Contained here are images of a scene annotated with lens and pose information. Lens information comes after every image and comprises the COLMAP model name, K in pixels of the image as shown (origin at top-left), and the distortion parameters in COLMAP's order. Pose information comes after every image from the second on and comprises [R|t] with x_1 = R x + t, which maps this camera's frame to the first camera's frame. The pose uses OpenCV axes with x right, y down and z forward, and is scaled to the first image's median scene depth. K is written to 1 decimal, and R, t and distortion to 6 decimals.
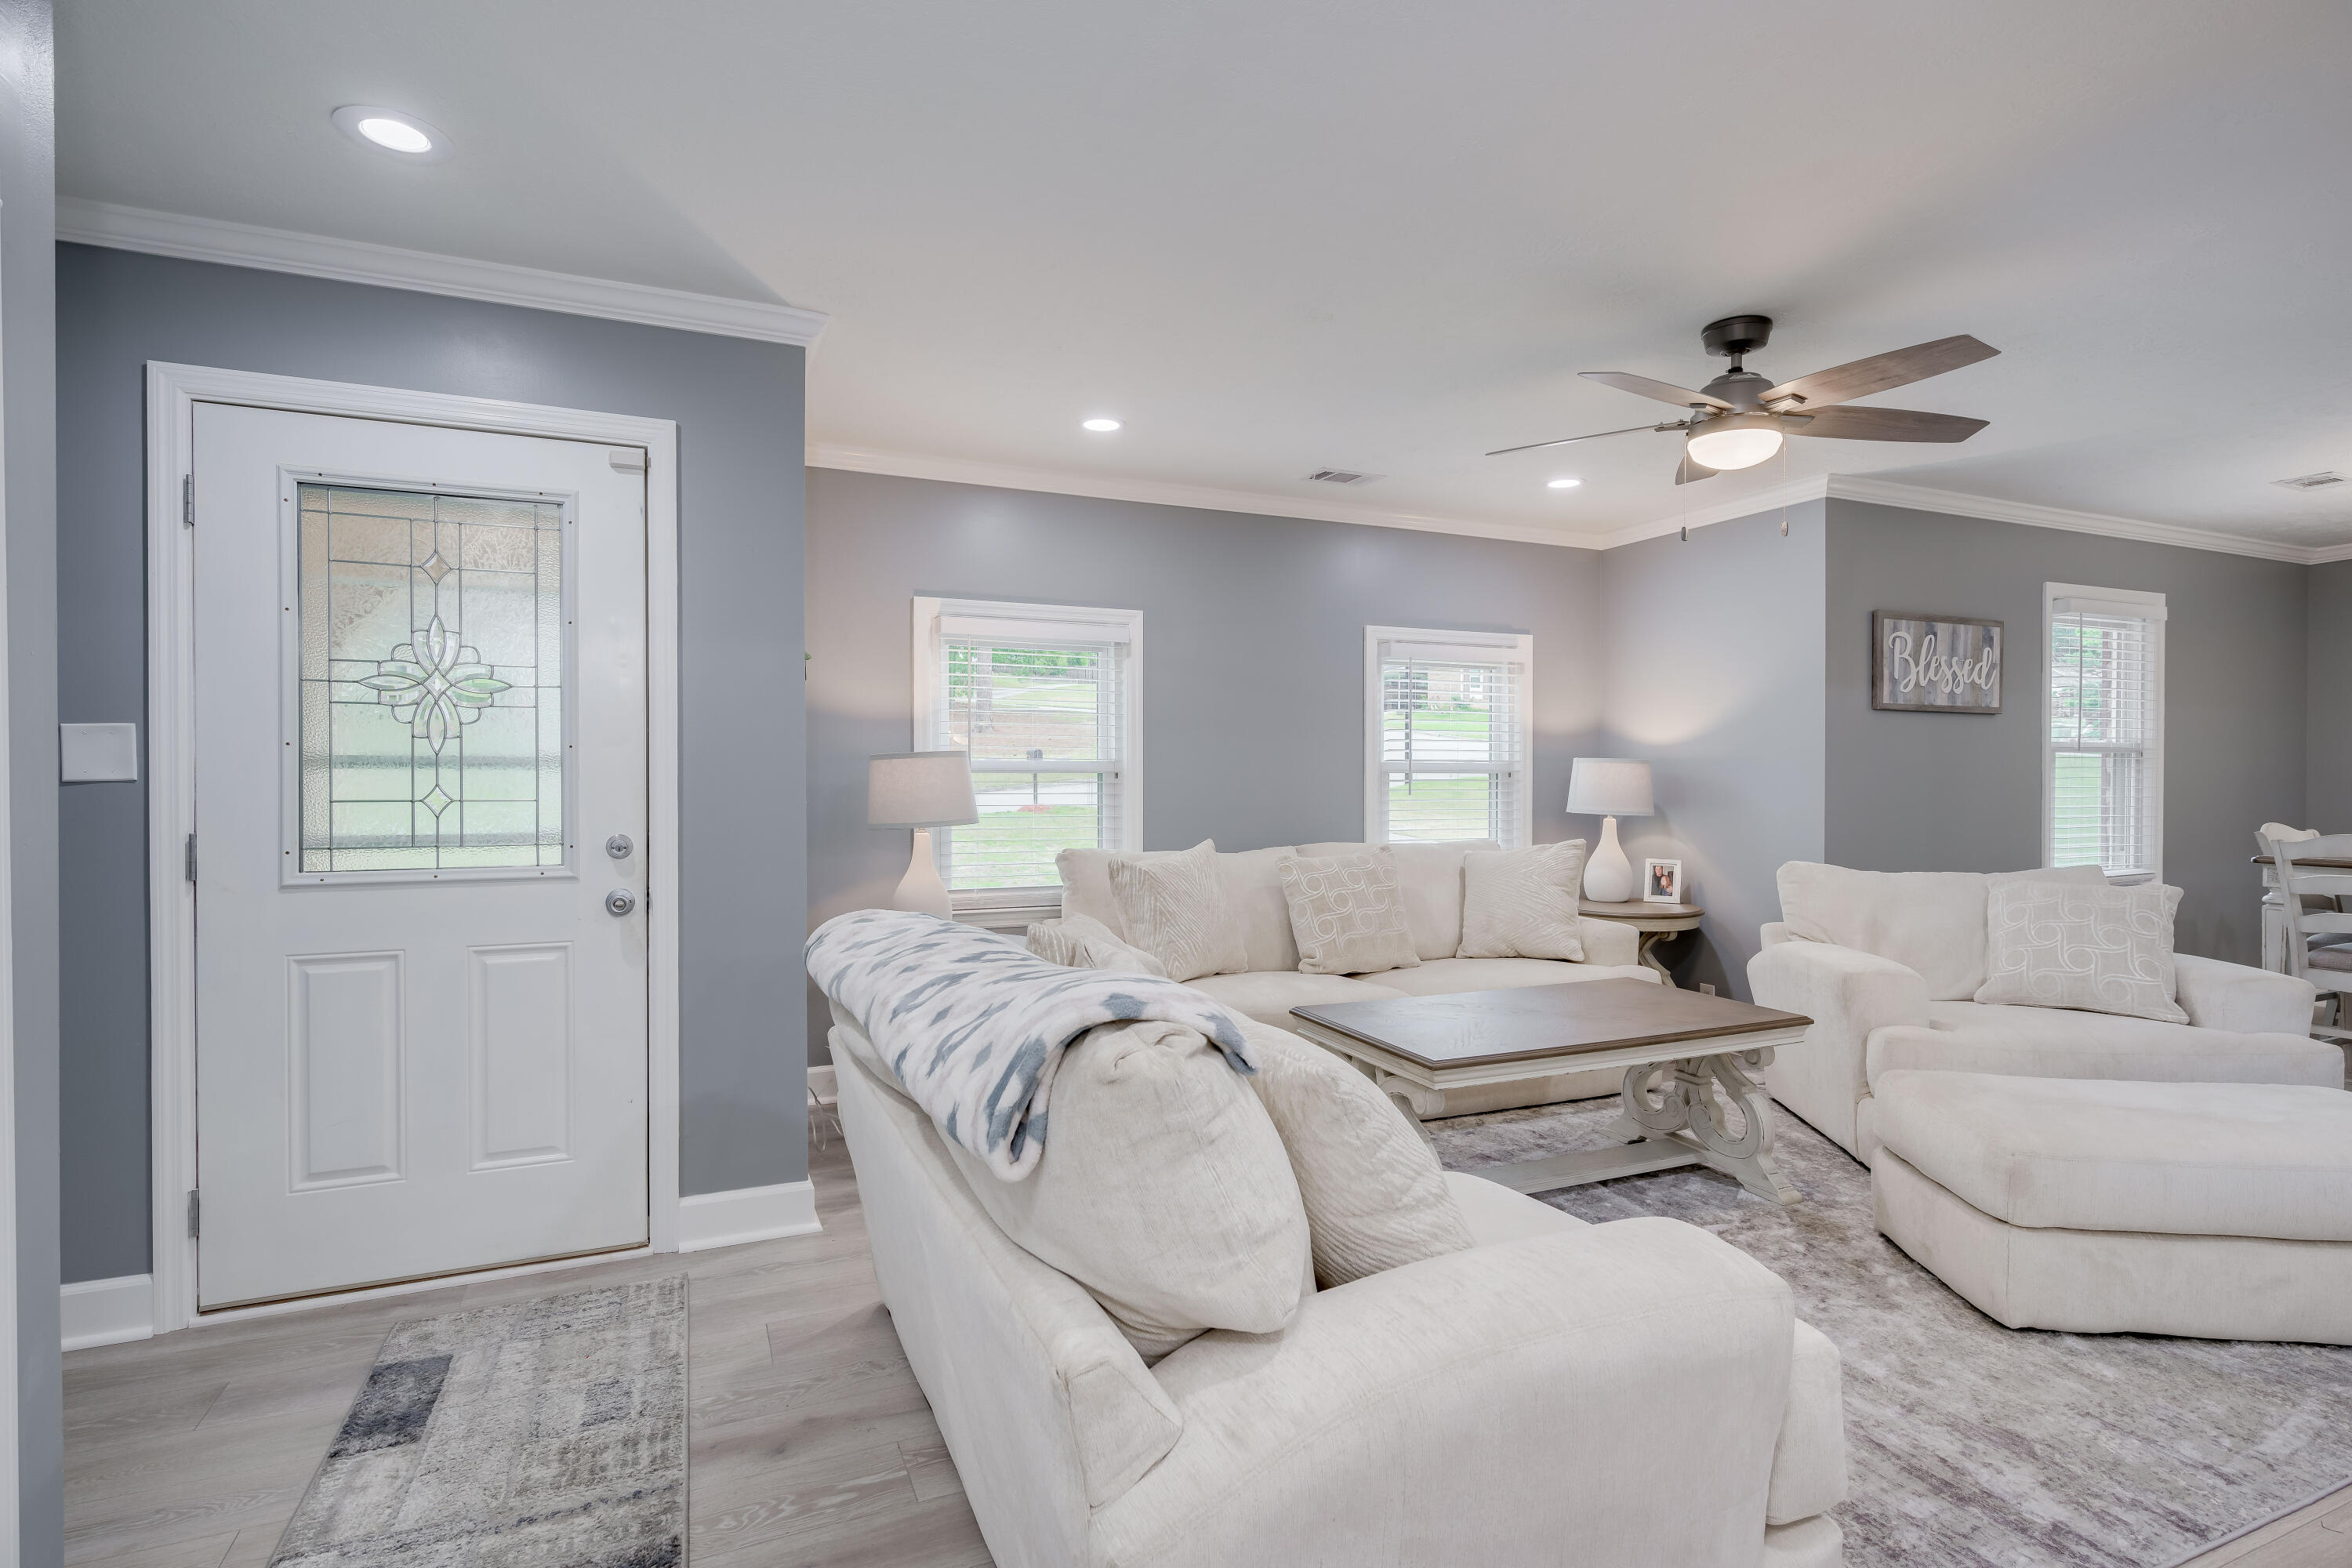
lens RADIAL K [[1156.2, 0, 1159.5], [0, 1156.2, 787.9], [0, 0, 1]] dist [-0.006754, 0.000460]
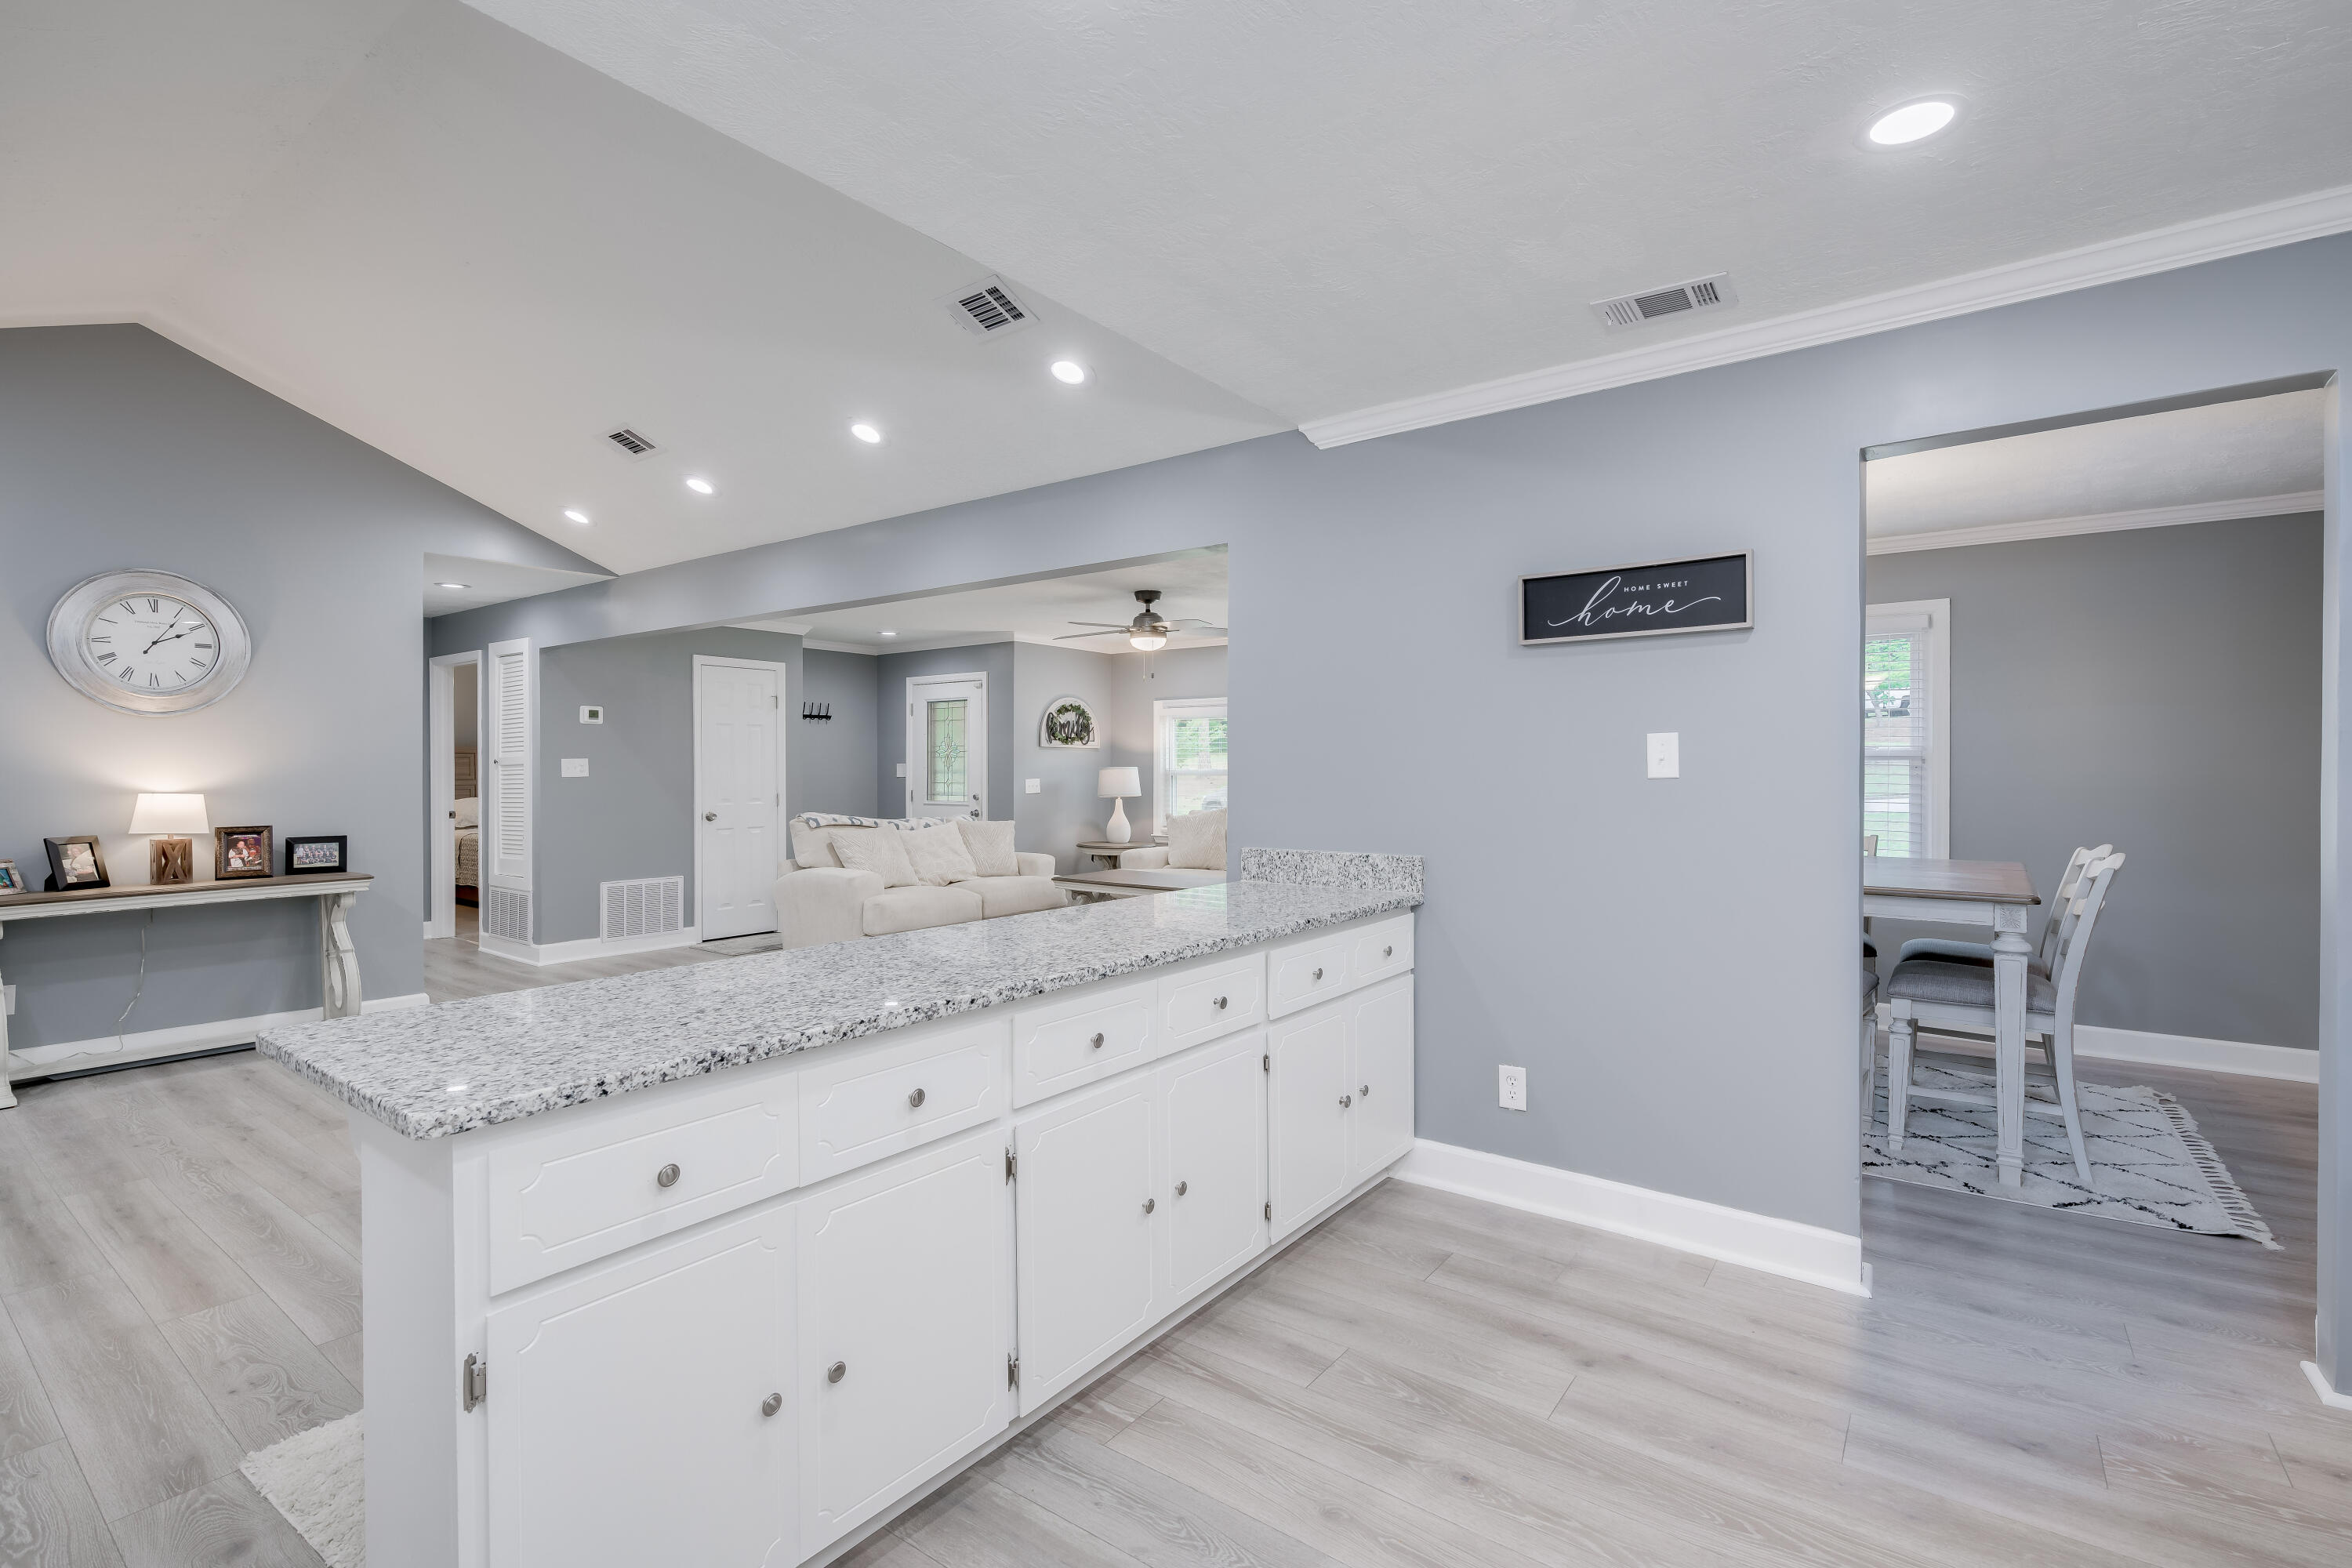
lens RADIAL K [[1060.2, 0, 1193.4], [0, 1060.2, 772.8], [0, 0, 1]] dist [-0.009199, 0.002949]
pose [[0.499653, 0.002010, -0.866223, 1.568204], [-0.010065, 0.999943, -0.003486, -0.010395], [0.866167, 0.010460, 0.499645, -0.012315]]
